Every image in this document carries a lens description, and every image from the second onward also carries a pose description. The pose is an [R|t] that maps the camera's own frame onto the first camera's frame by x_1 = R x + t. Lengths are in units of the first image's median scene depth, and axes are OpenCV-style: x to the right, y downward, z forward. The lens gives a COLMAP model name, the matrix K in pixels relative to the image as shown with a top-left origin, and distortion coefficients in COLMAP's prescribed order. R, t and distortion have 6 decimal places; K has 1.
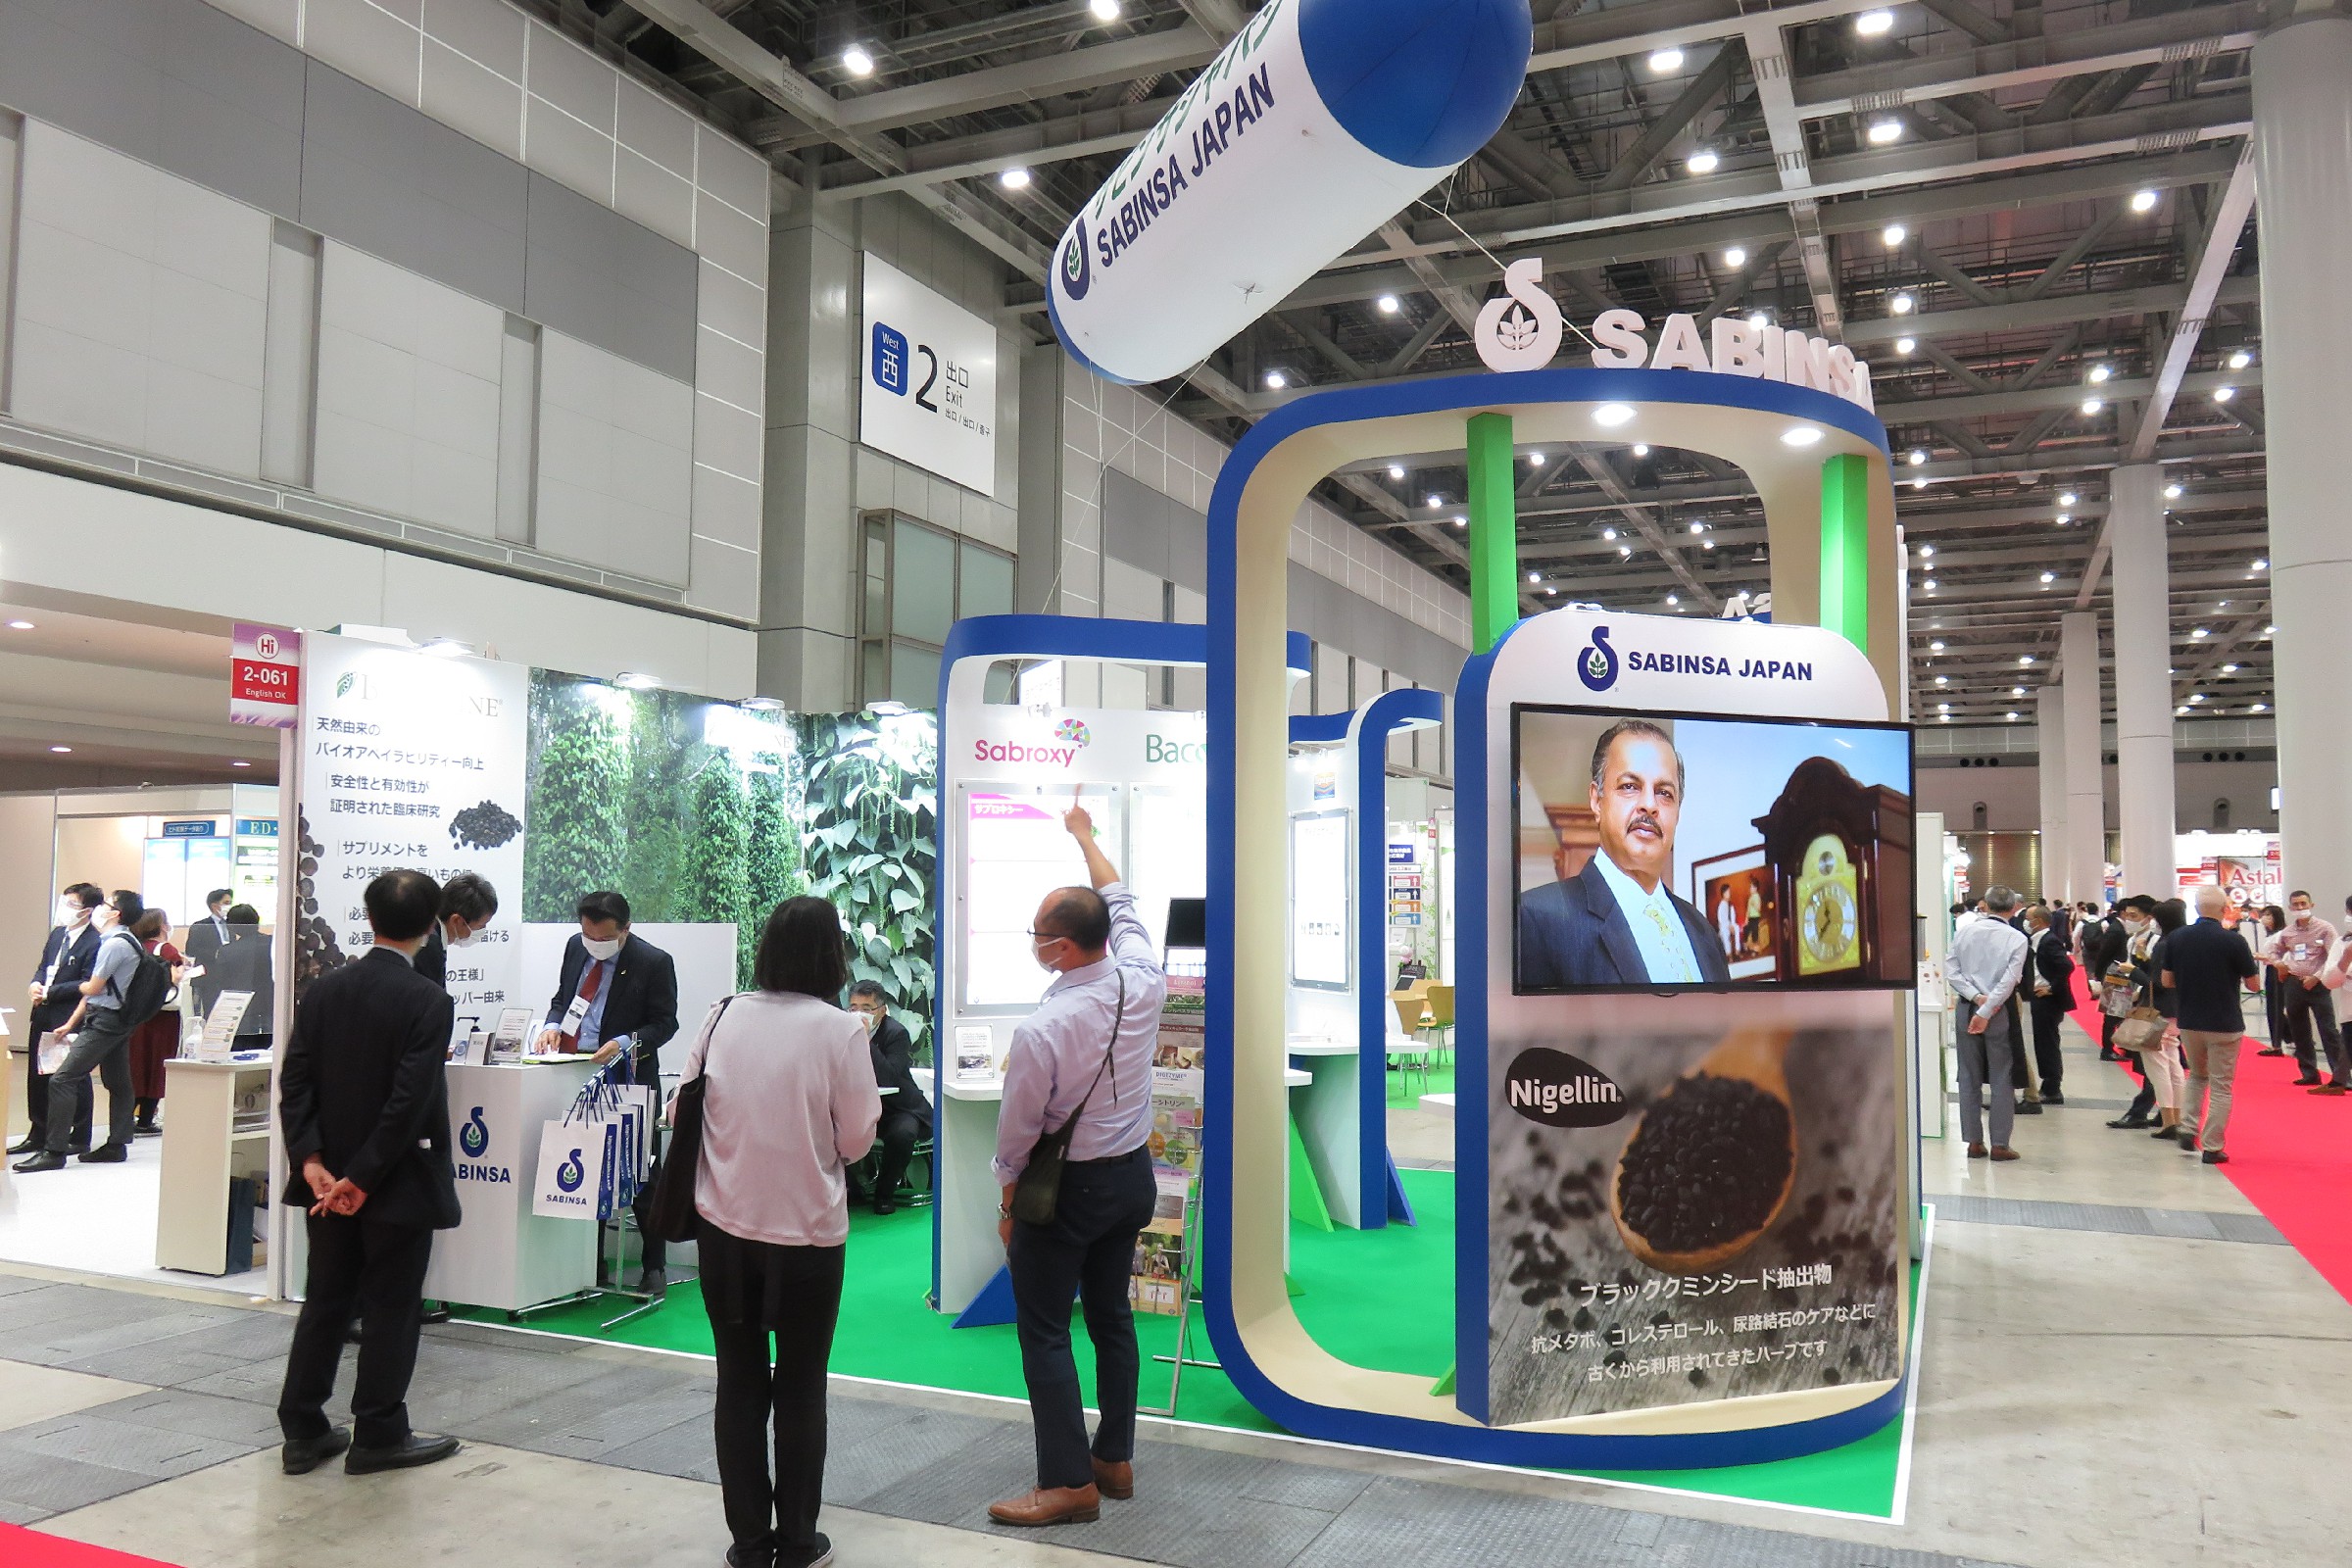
lens RADIAL K [[1749.1, 0, 1179.7], [0, 1749.1, 782.2], [0, 0, 1]] dist [-0.013066, 0.009400]
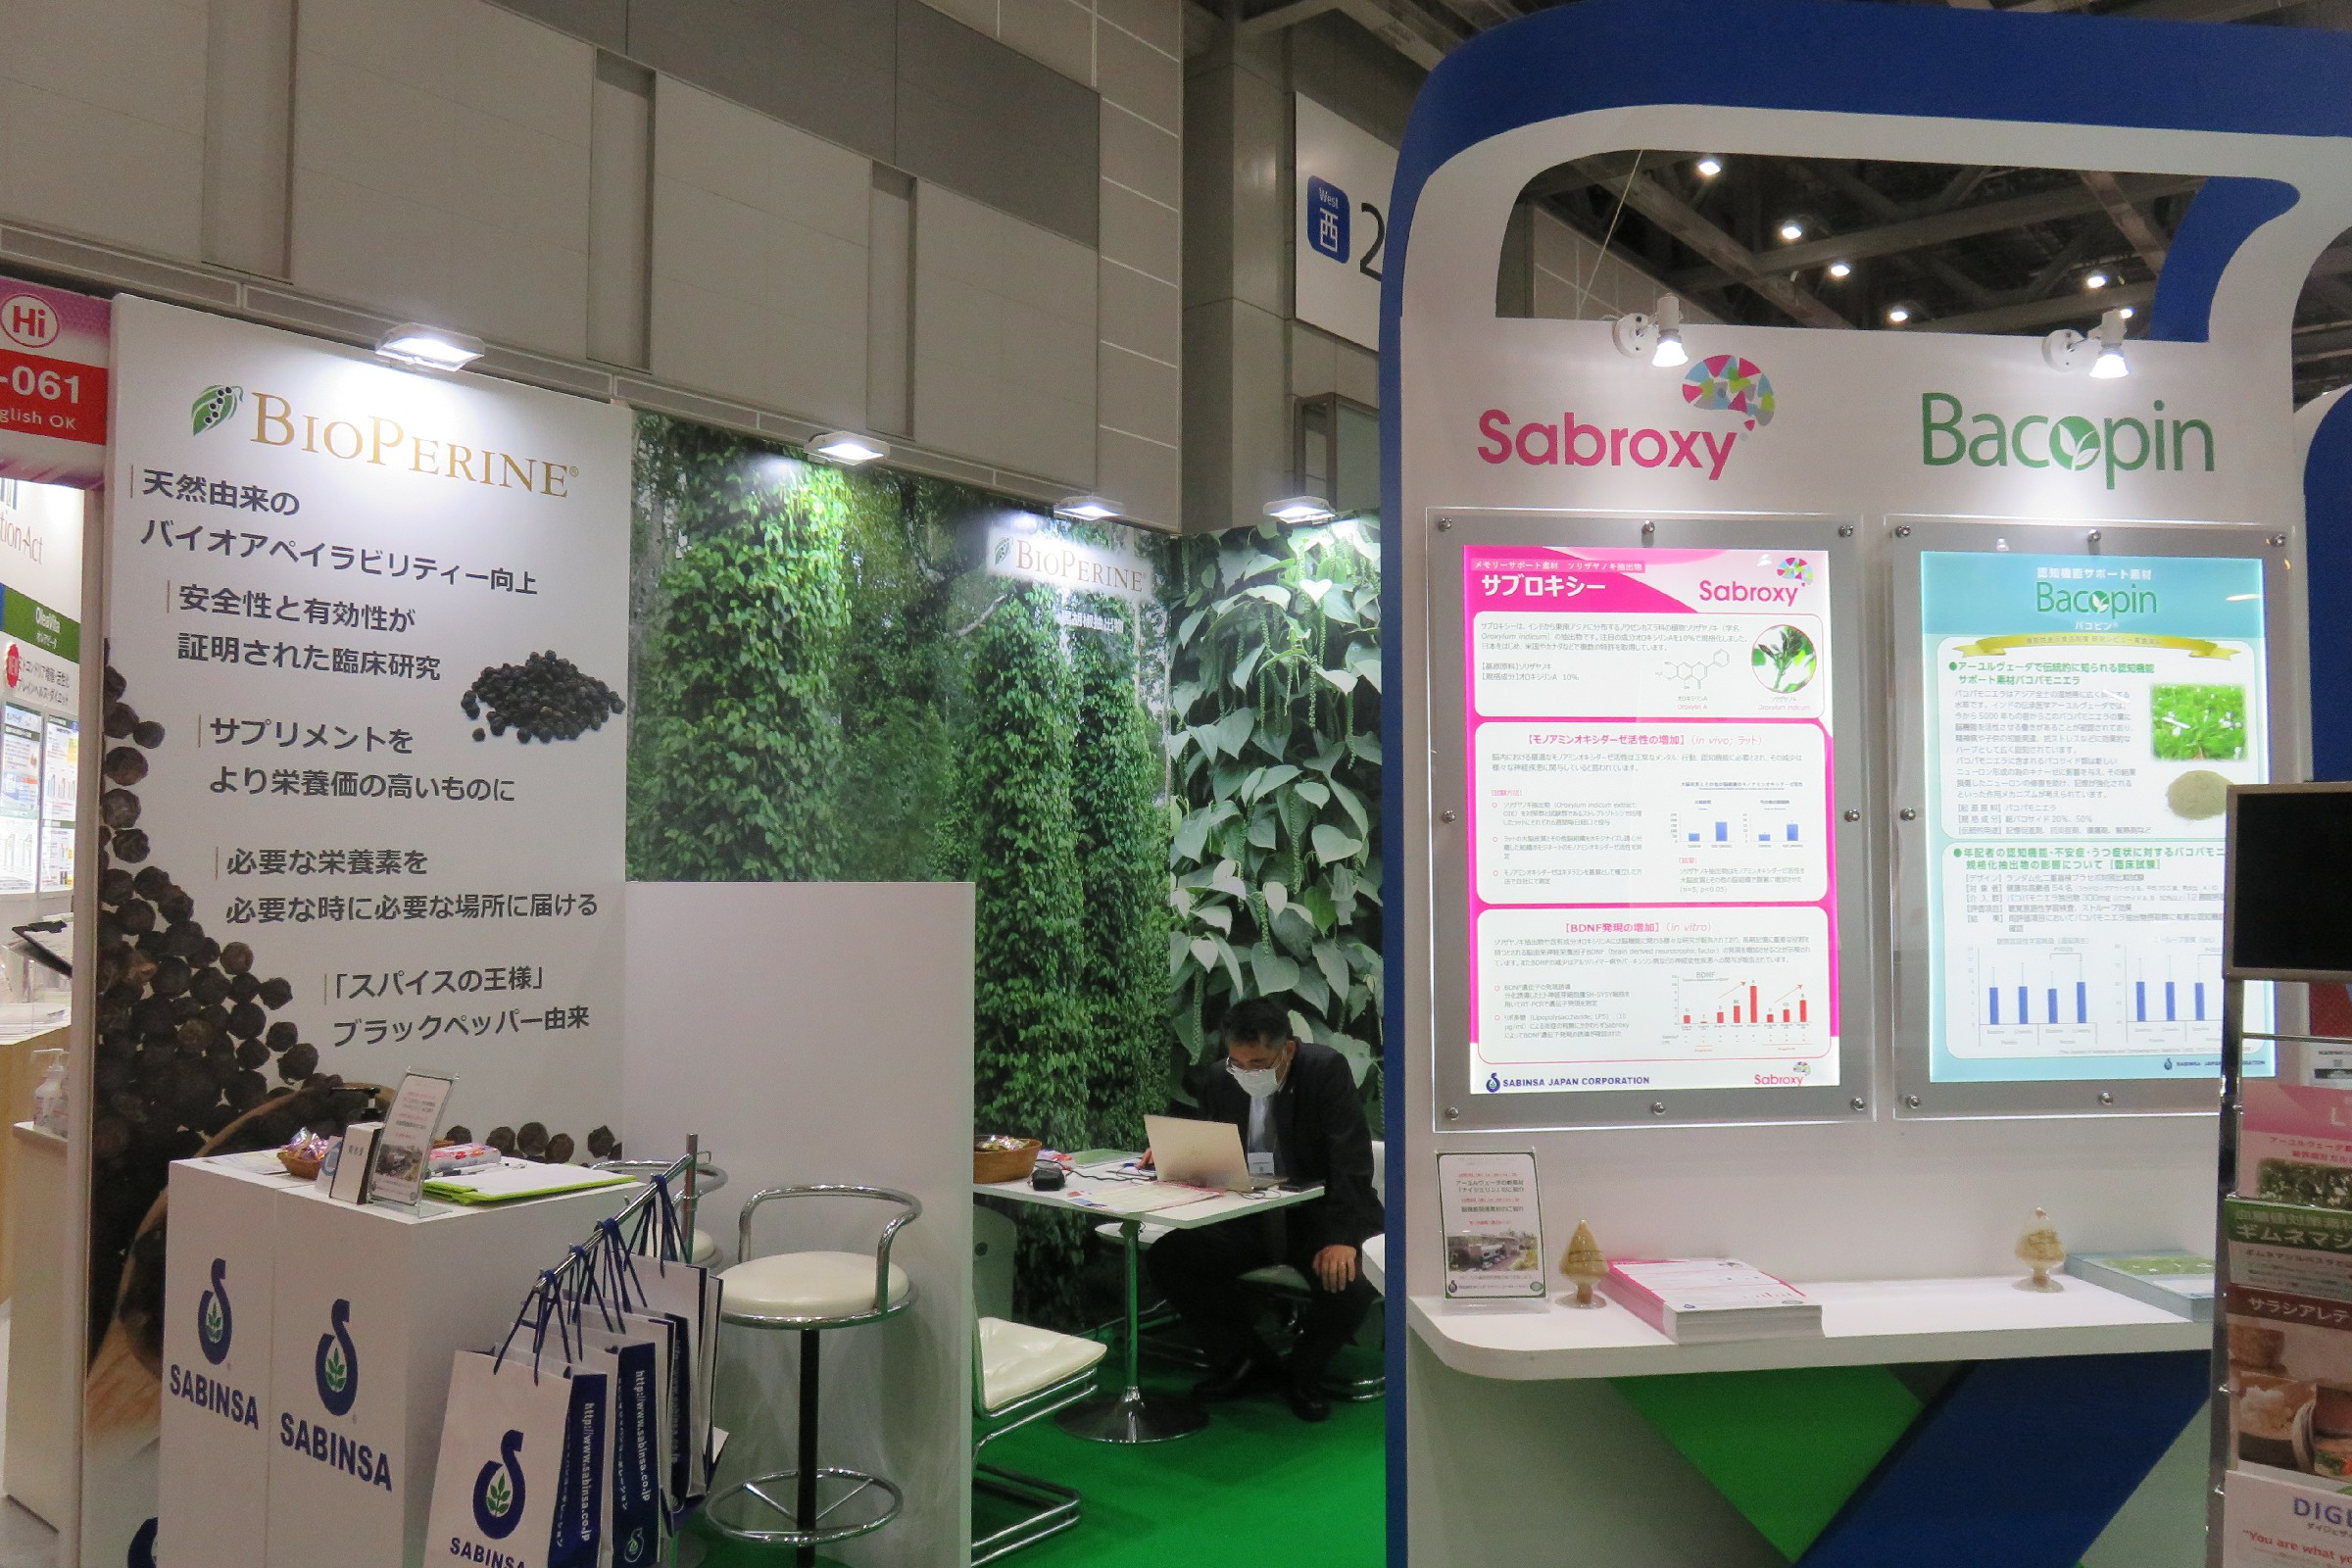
lens RADIAL K [[1749.1, 0, 1177.2], [0, 1749.1, 781.2], [0, 0, 1]] dist [-0.013066, 0.009400]
pose [[0.965880, -0.013229, -0.258652, -0.058142], [0.018808, 0.999641, 0.019106, 0.035008], [0.258307, -0.023319, 0.965781, 0.429592]]
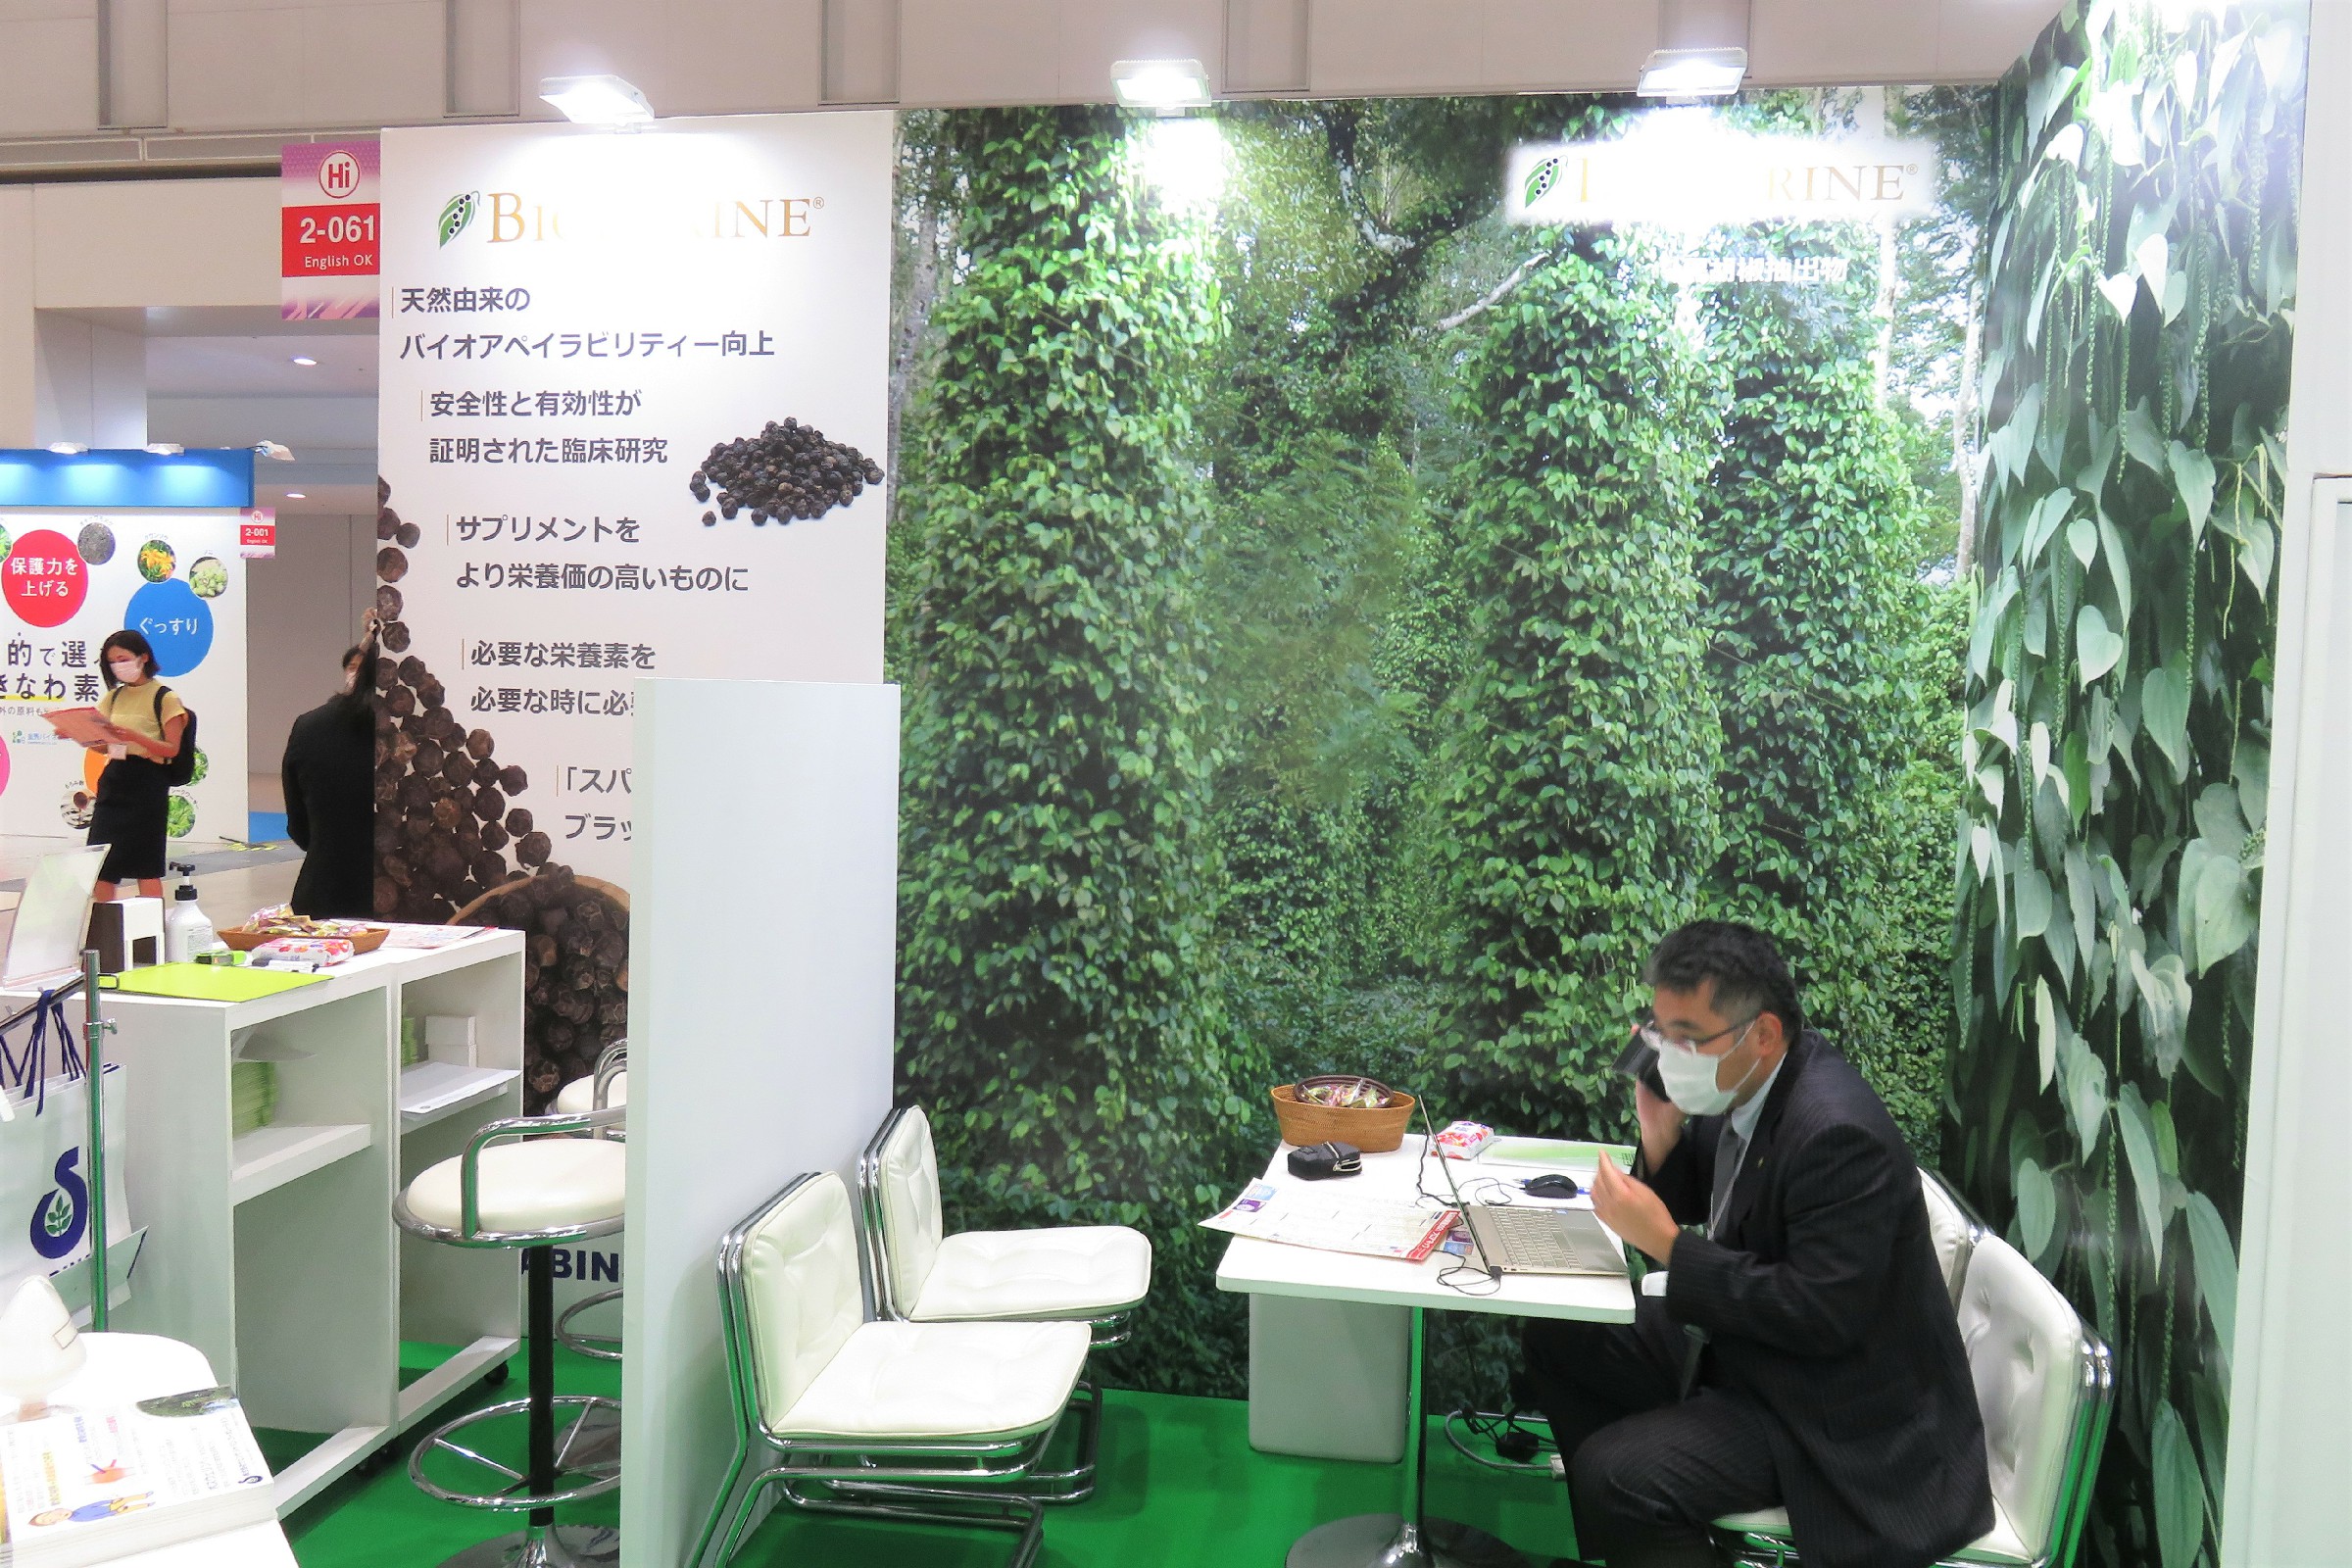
lens RADIAL K [[1749.1, 0, 1185.8], [0, 1749.1, 783.8], [0, 0, 1]] dist [-0.013066, 0.009400]
pose [[0.255768, 0.058502, -0.964966, 0.072807], [0.043398, 0.996466, 0.071915, 0.063635], [0.965763, -0.060271, 0.252326, 0.790843]]
